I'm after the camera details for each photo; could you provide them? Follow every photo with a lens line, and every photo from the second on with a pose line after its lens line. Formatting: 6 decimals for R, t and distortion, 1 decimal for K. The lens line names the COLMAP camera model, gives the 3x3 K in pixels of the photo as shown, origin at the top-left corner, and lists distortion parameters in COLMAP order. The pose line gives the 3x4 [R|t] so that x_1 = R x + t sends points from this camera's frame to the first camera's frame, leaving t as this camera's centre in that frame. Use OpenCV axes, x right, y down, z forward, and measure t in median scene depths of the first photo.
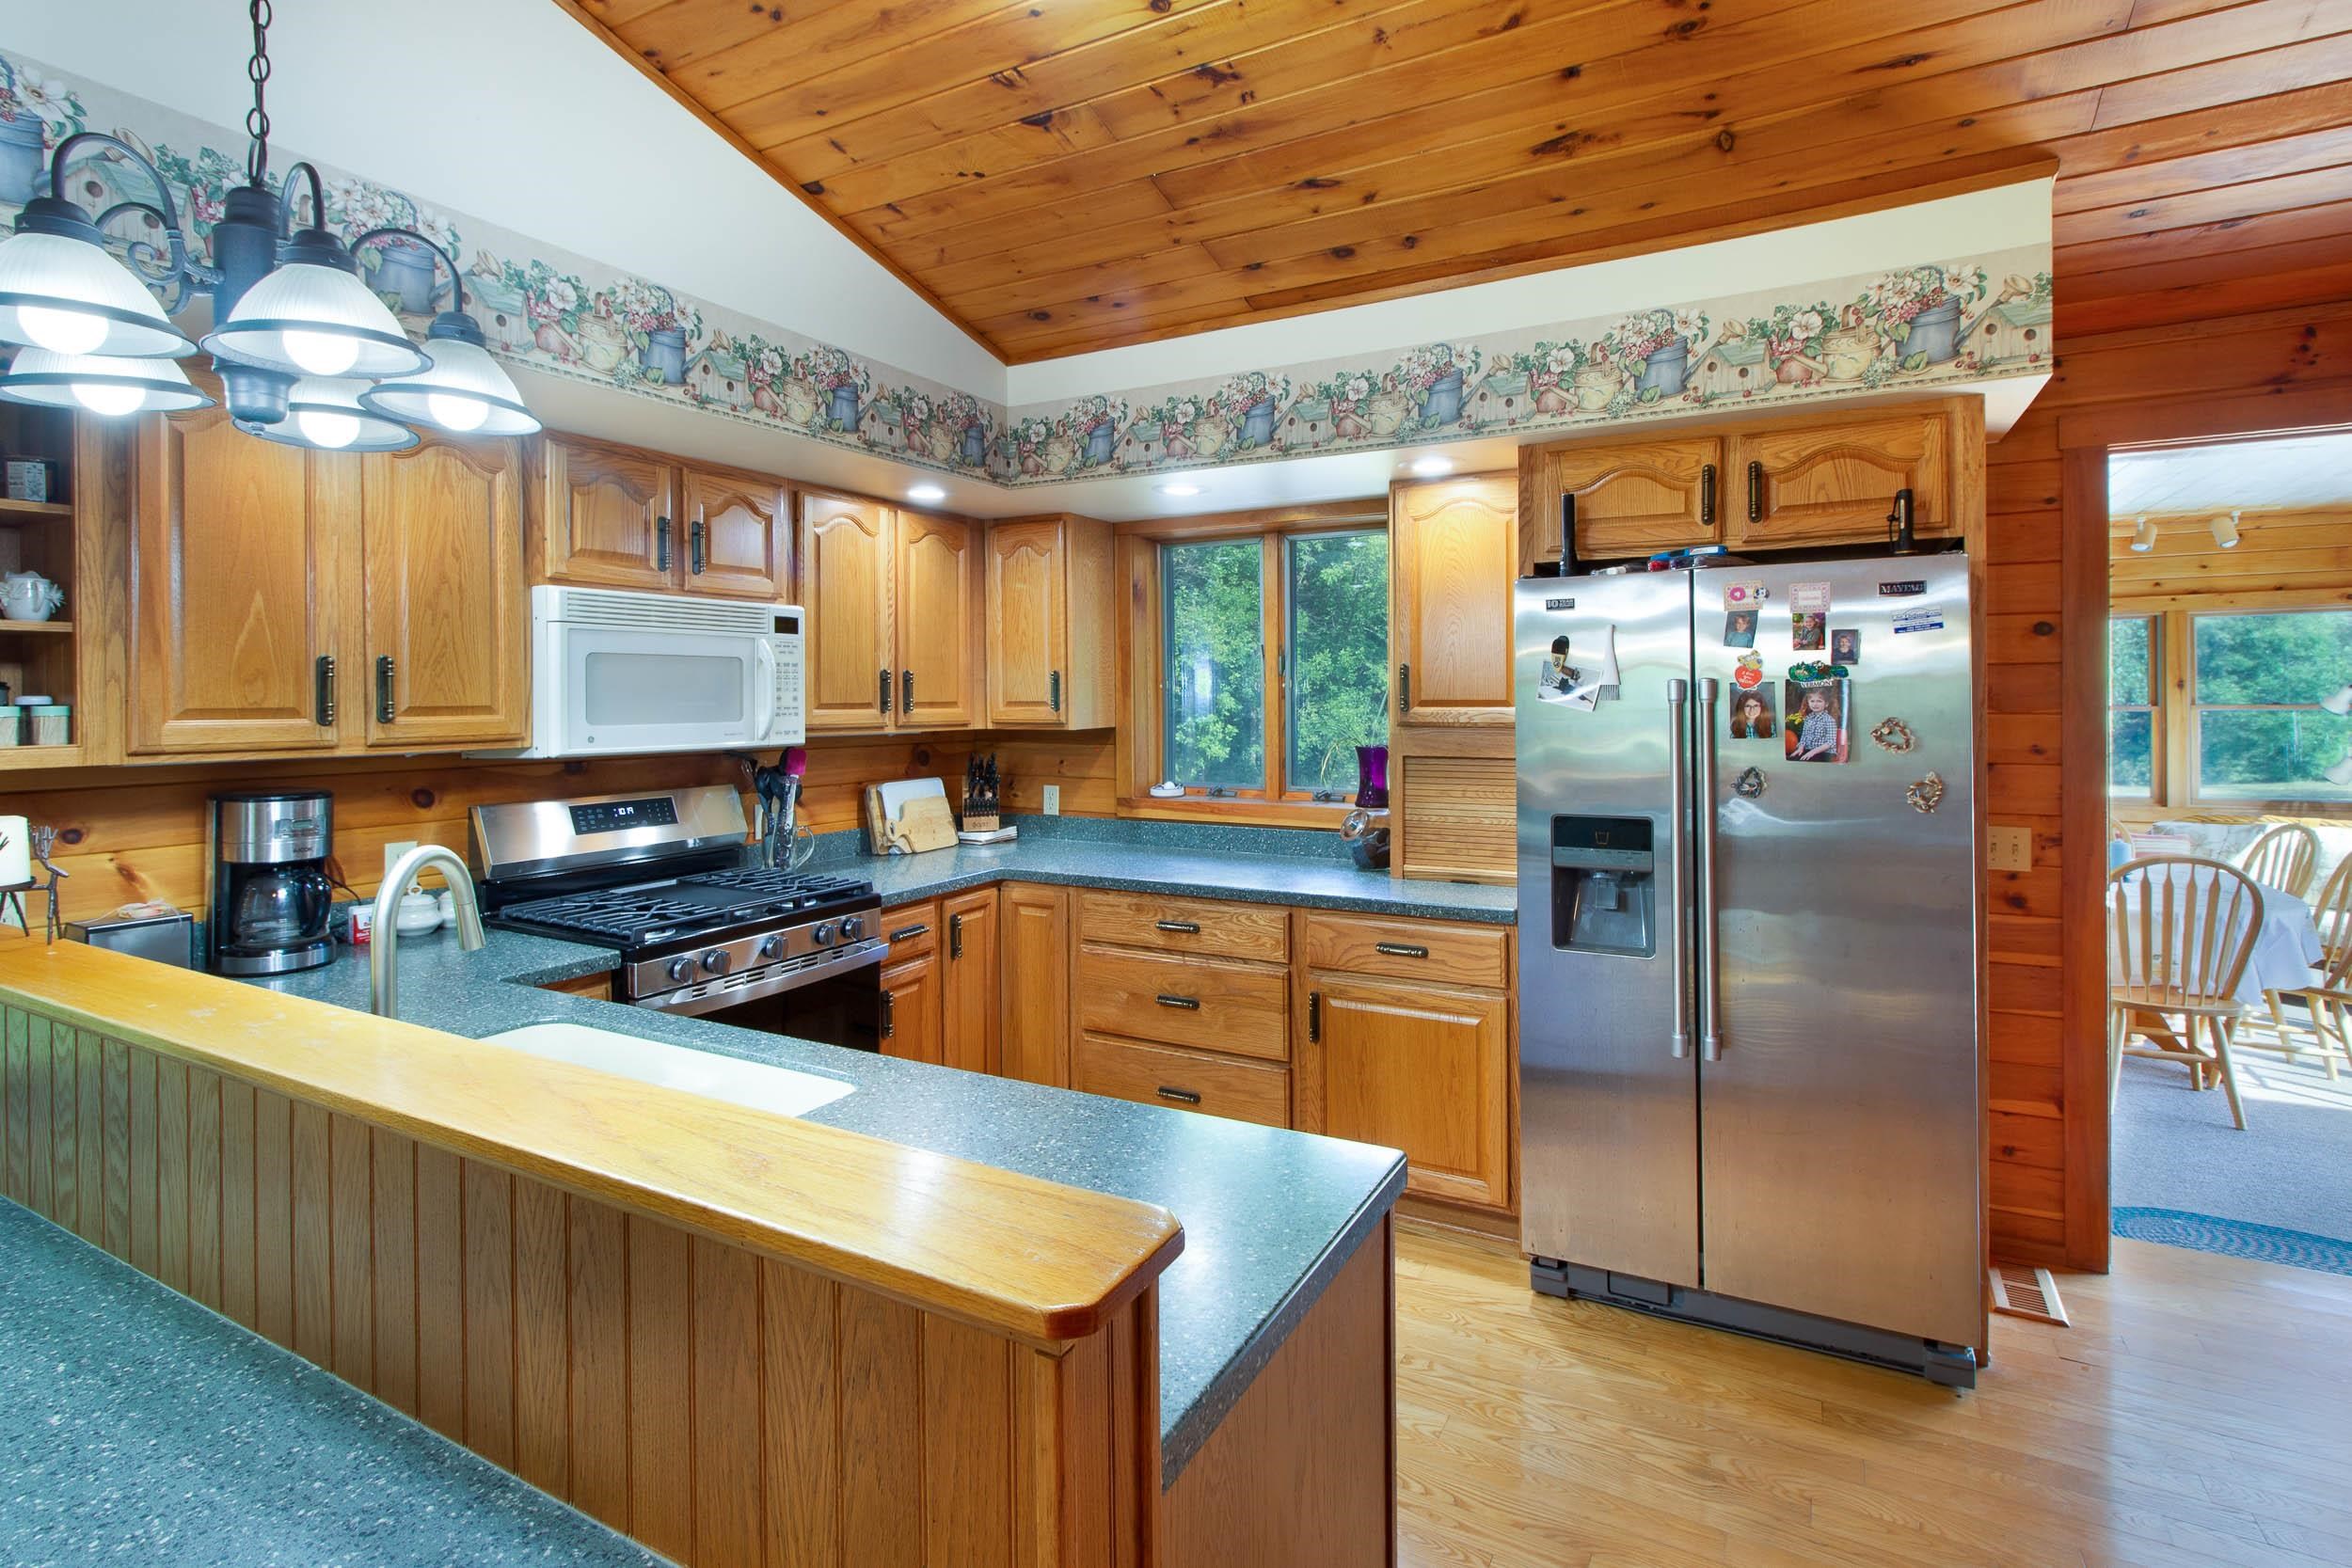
lens RADIAL K [[1115.1, 0, 1199.3], [0, 1115.1, 694.3], [0, 0, 1]] dist [0.004425, 0.001210]
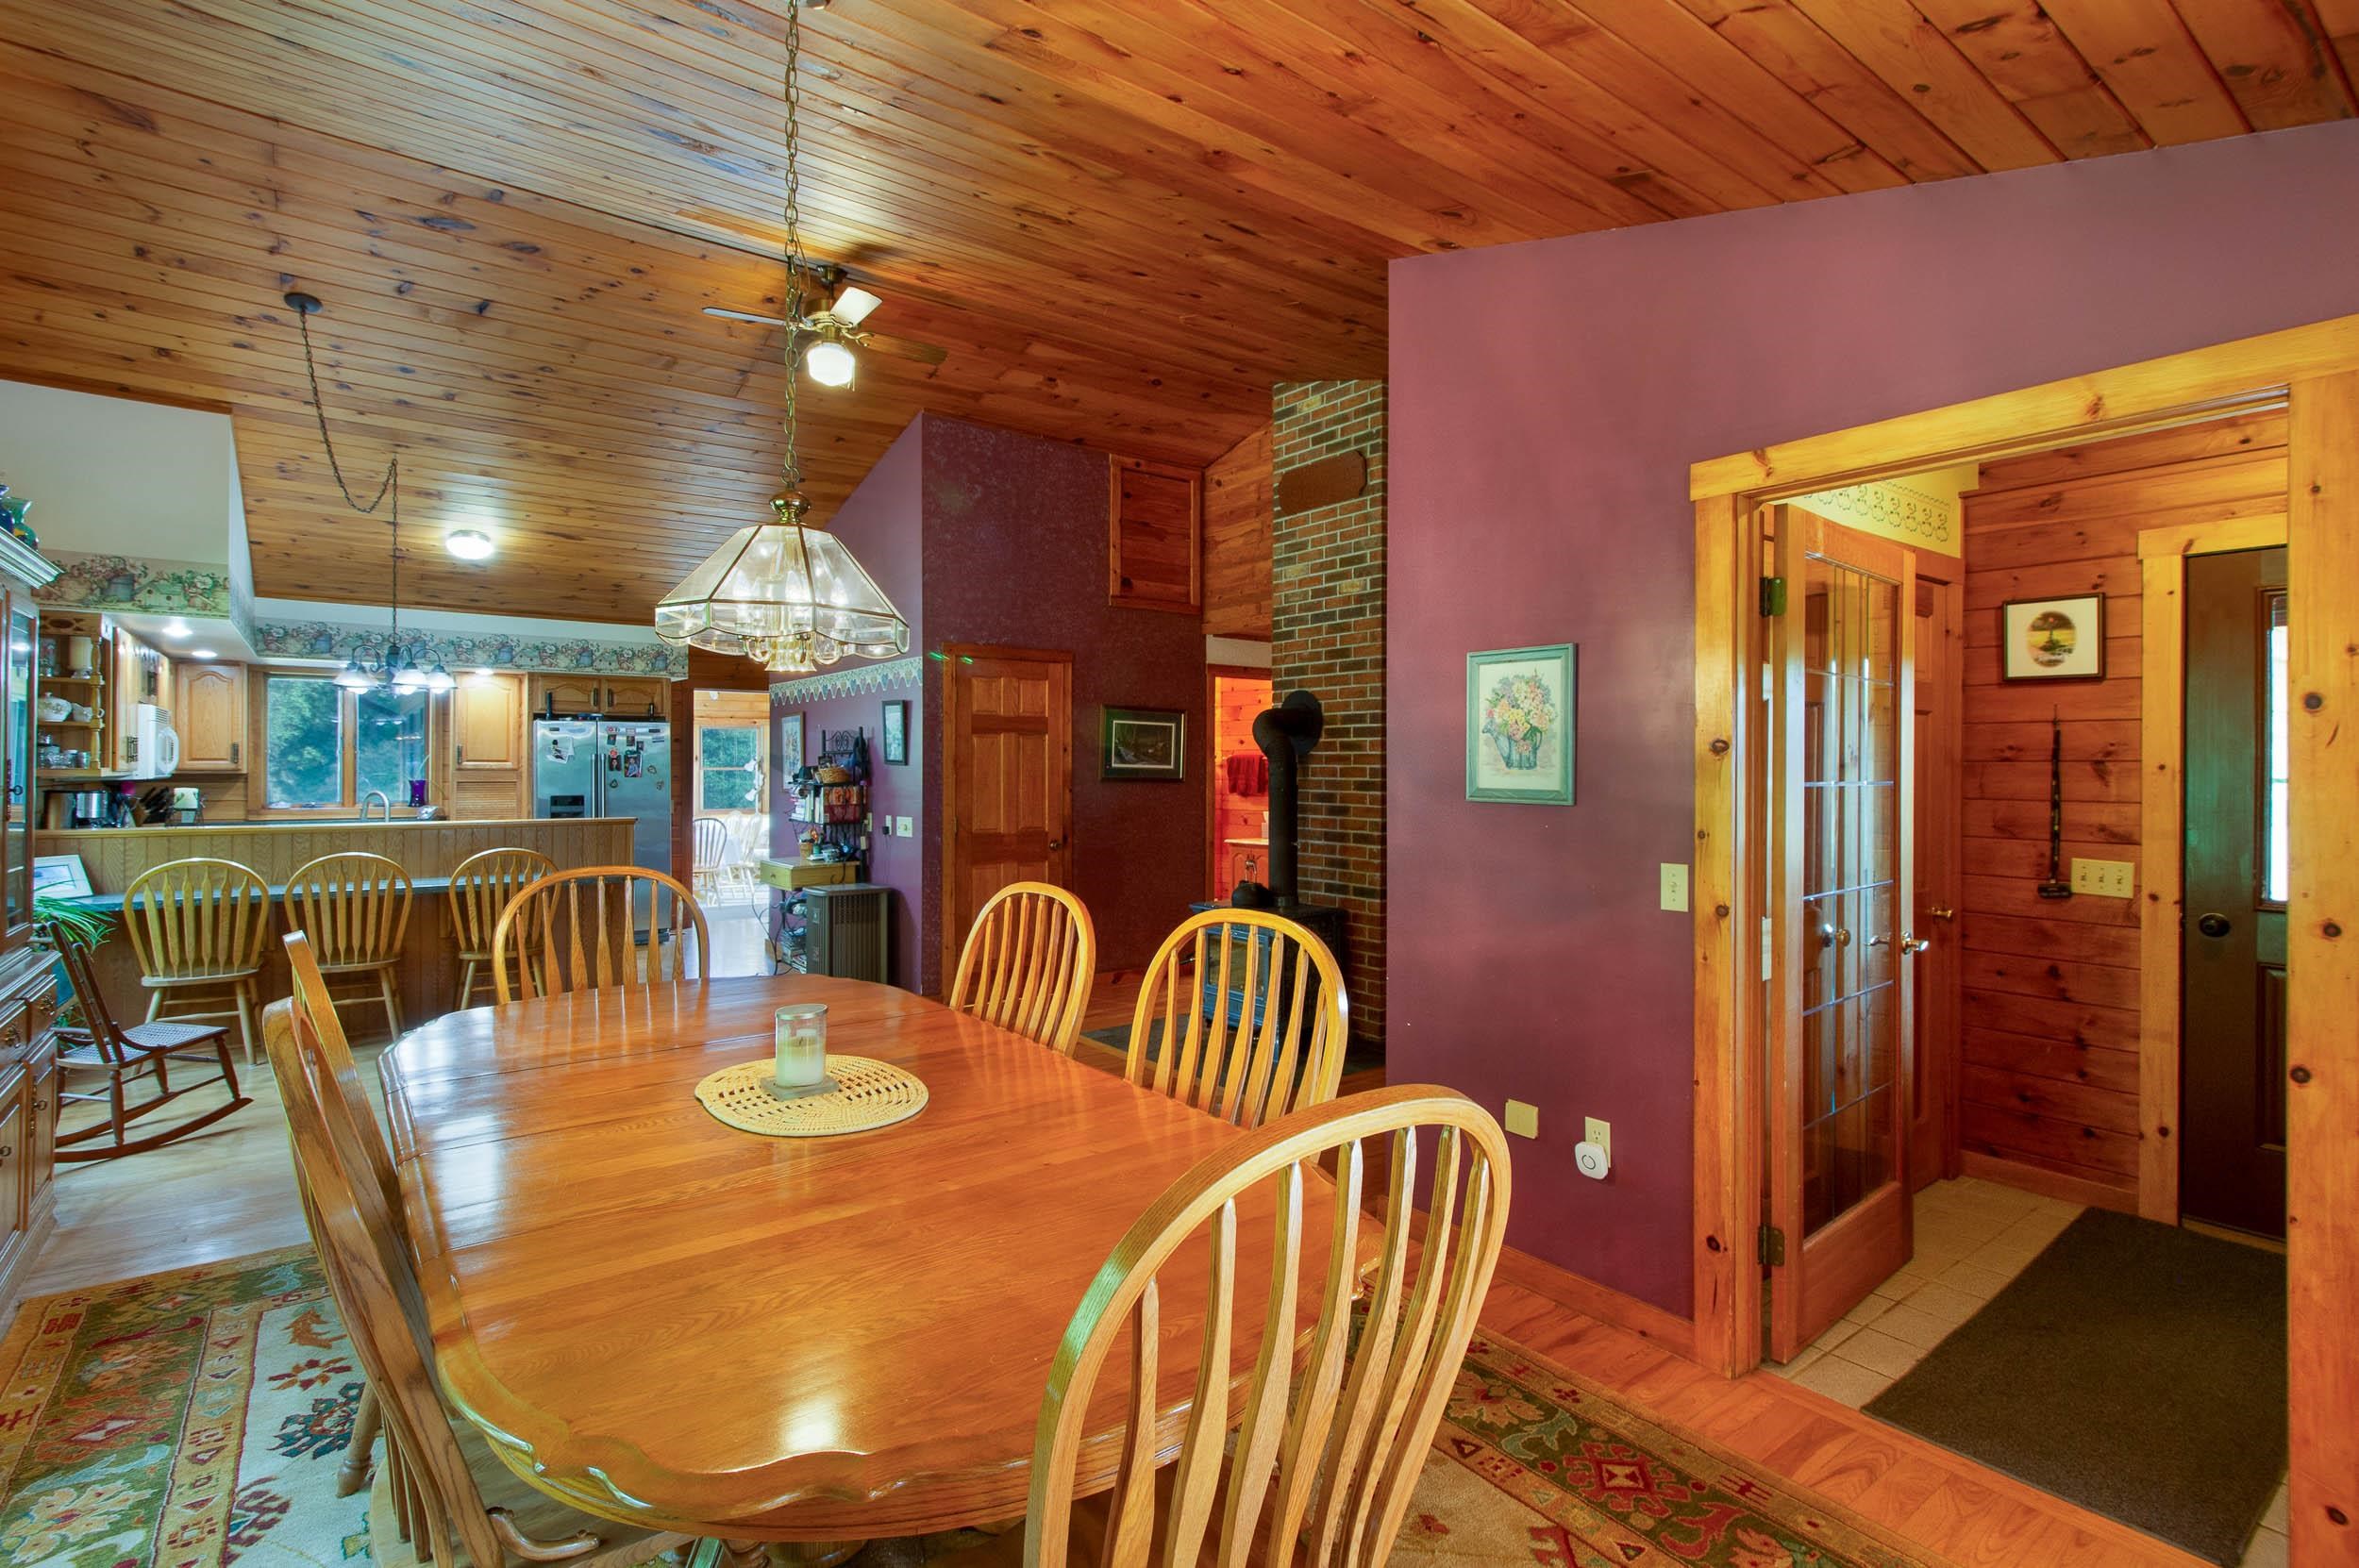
lens RADIAL K [[1130.5, 0, 1186.6], [0, 1130.5, 764.5], [0, 0, 1]] dist [0.005103, 0.002170]
pose [[0.424895, 0.008837, 0.905199, -1.761252], [-0.008094, 0.999949, -0.005963, 0.022731], [-0.905206, -0.004793, 0.424945, -1.920983]]
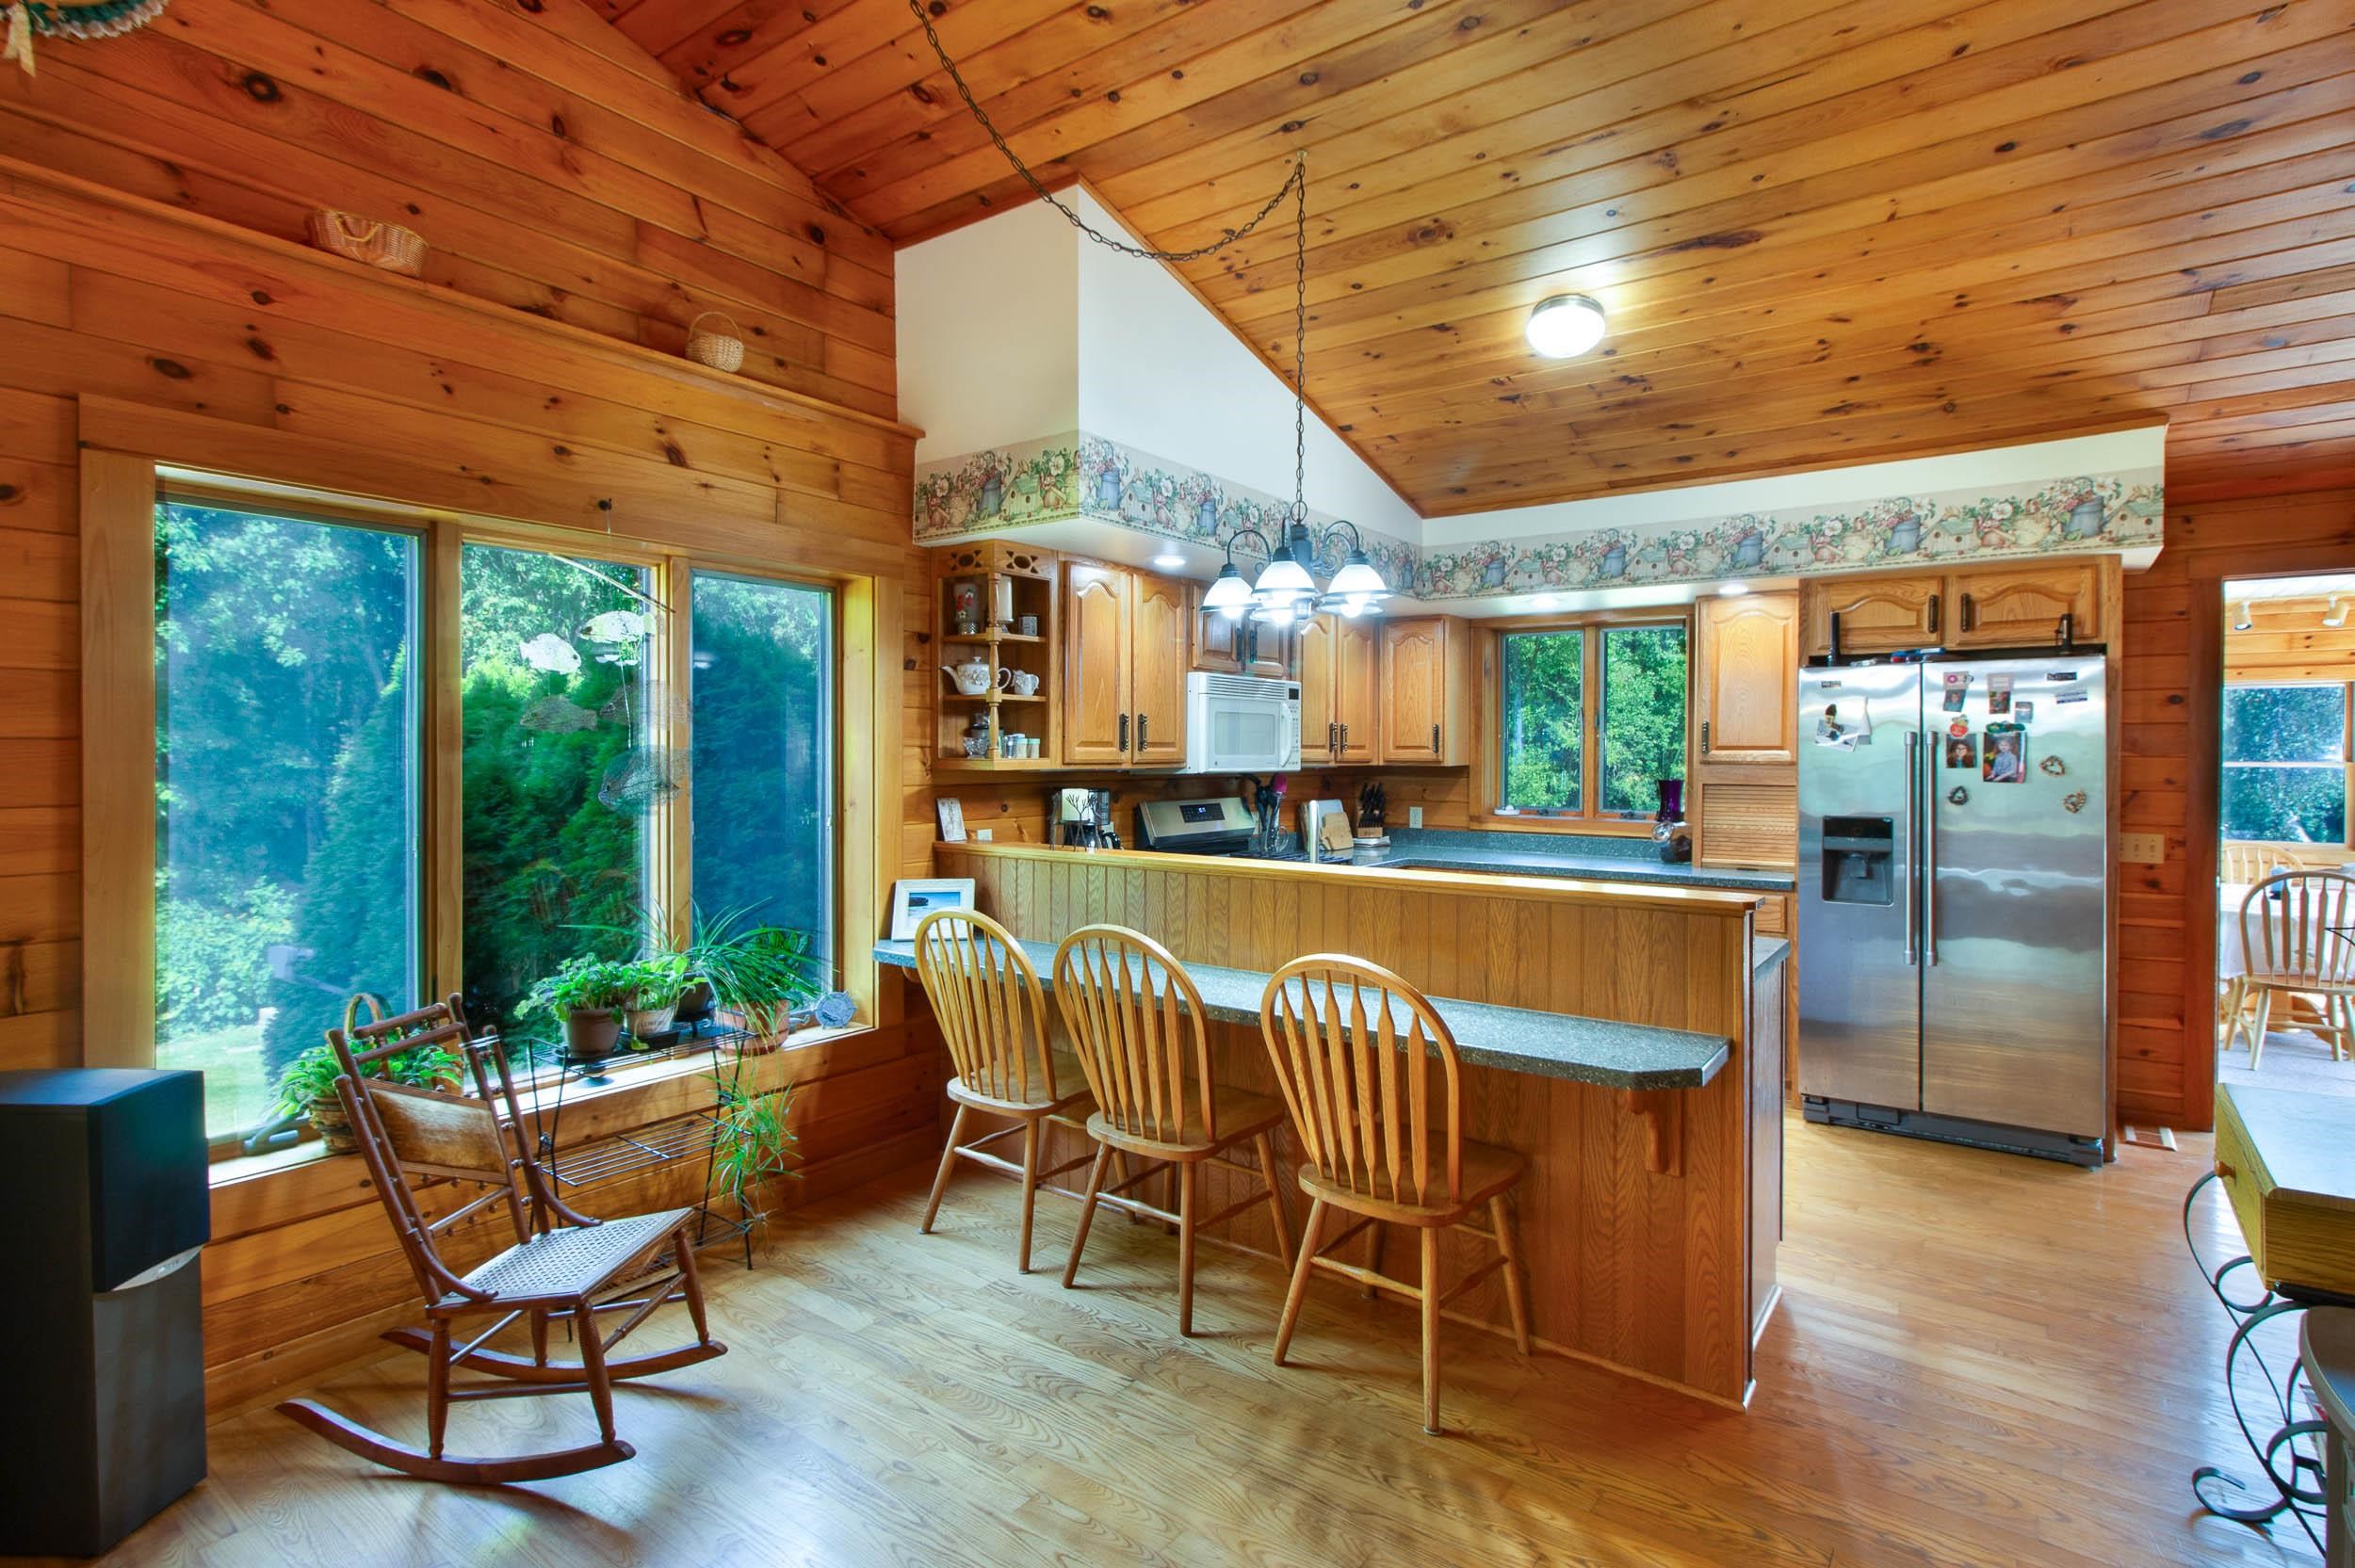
lens RADIAL K [[1128.5, 0, 1205.7], [0, 1128.5, 761.1], [0, 0, 1]] dist [0.005103, 0.002170]
pose [[0.991447, 0.010415, -0.130092, -0.340036], [-0.009138, 0.999904, 0.010405, 0.019676], [0.130187, -0.009127, 0.991447, -0.694292]]
